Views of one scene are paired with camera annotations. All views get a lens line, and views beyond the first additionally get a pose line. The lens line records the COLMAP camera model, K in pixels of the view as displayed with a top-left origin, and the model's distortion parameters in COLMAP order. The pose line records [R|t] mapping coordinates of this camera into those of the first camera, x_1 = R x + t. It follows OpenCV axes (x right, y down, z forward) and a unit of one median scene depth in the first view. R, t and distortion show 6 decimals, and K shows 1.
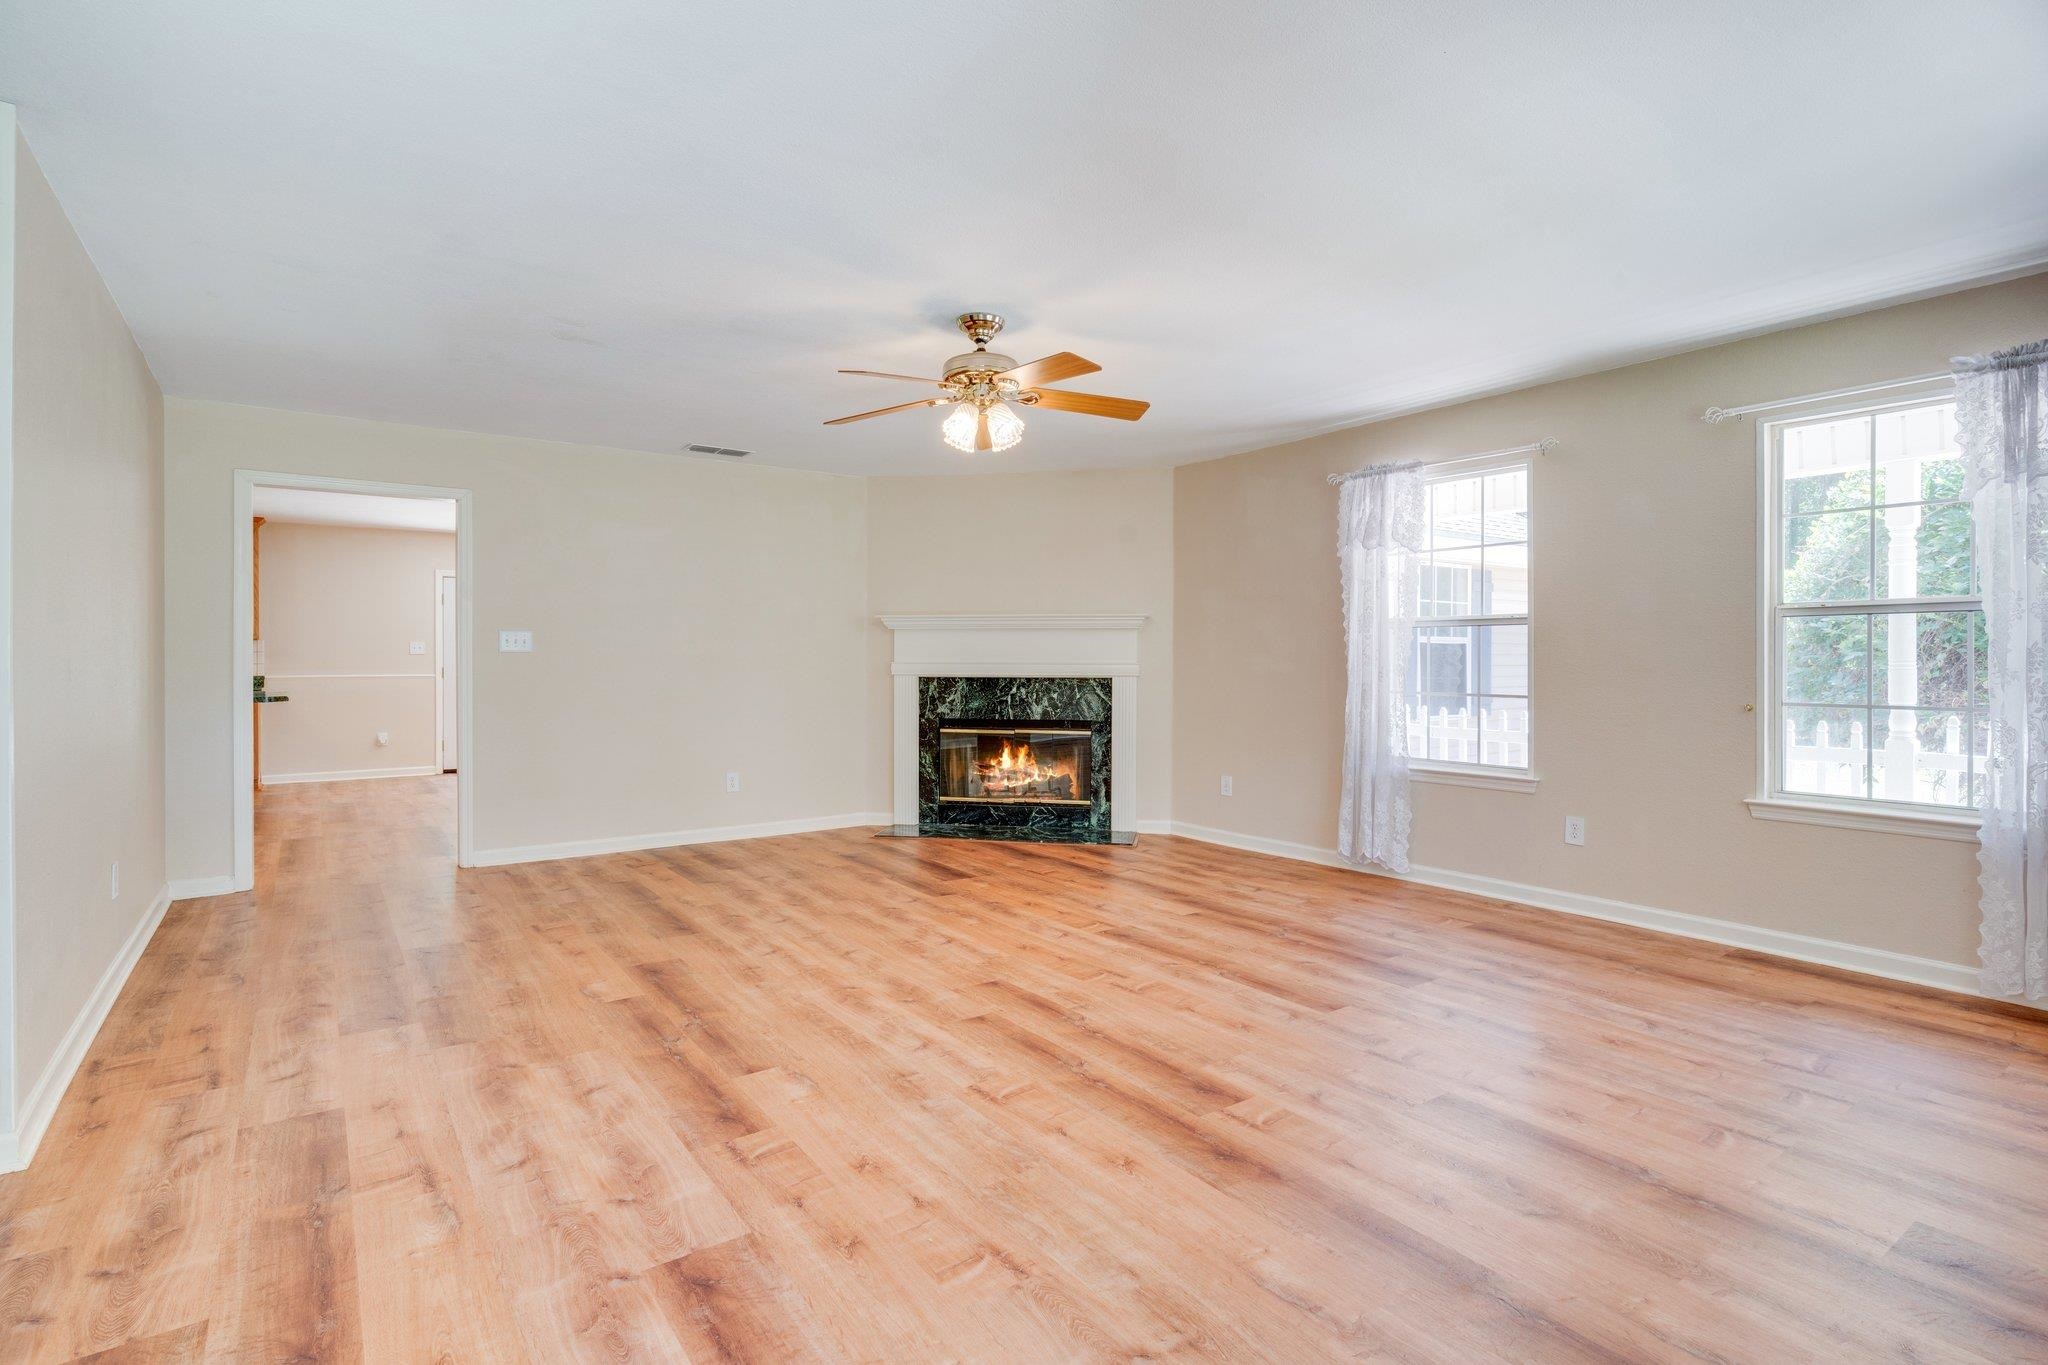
lens RADIAL K [[984.6, 0, 1024.0], [0, 984.6, 682.5], [0, 0, 1]] dist [0.012762, 0.000019]
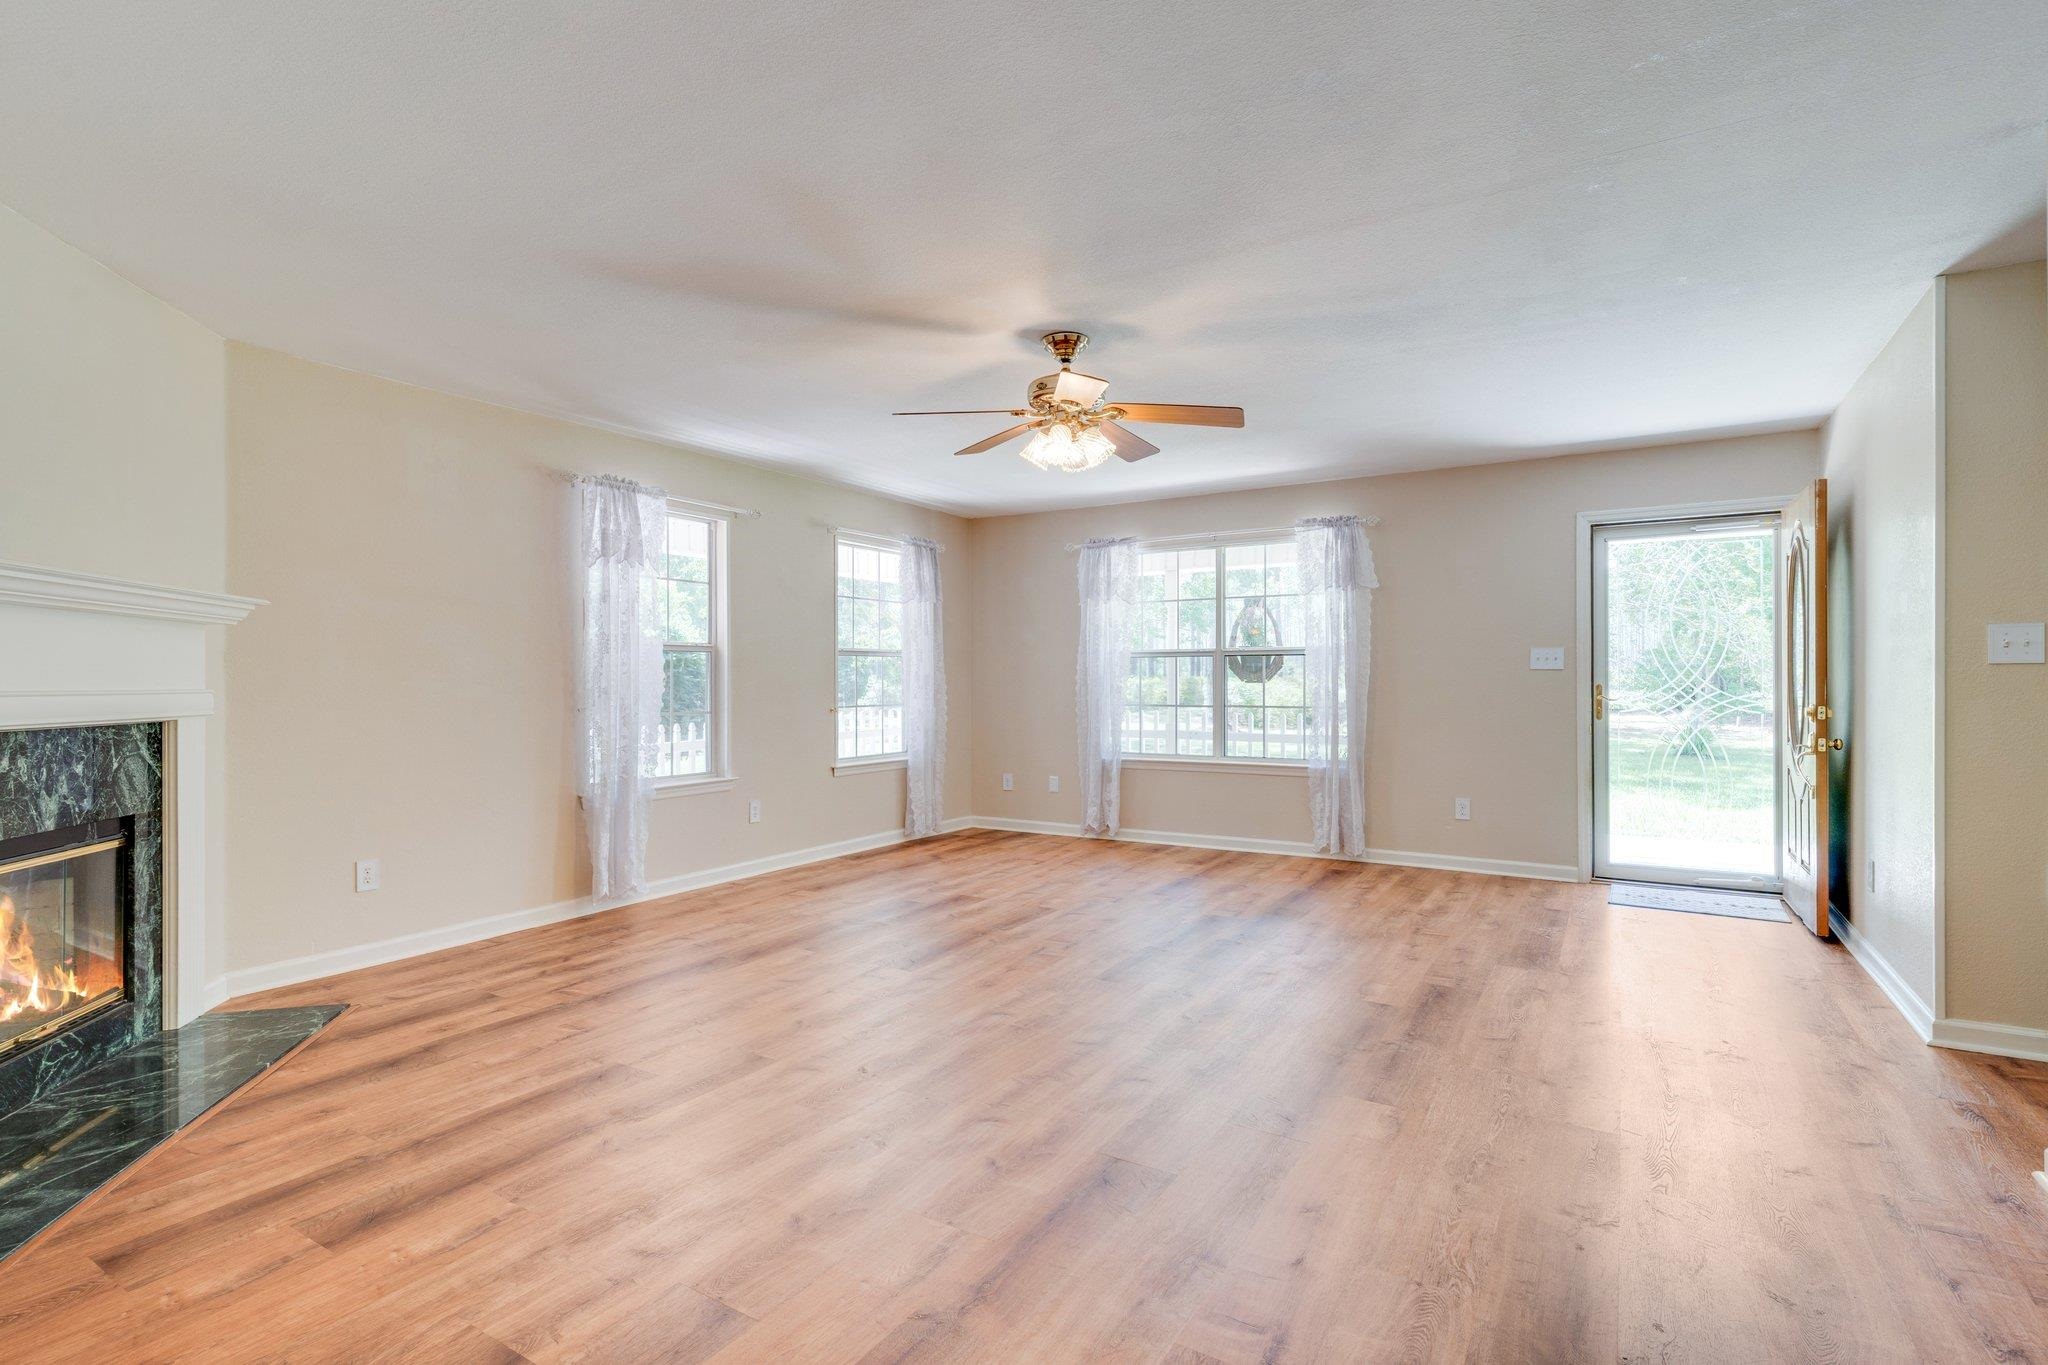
lens RADIAL K [[974.1, 0, 1015.1], [0, 974.1, 679.0], [0, 0, 1]] dist [0.001329, -0.000614]
pose [[-0.373560, 0.003542, 0.927599, -0.522313], [0.029104, 0.999545, 0.007904, -0.017365], [-0.927149, 0.029949, -0.373493, 0.788058]]
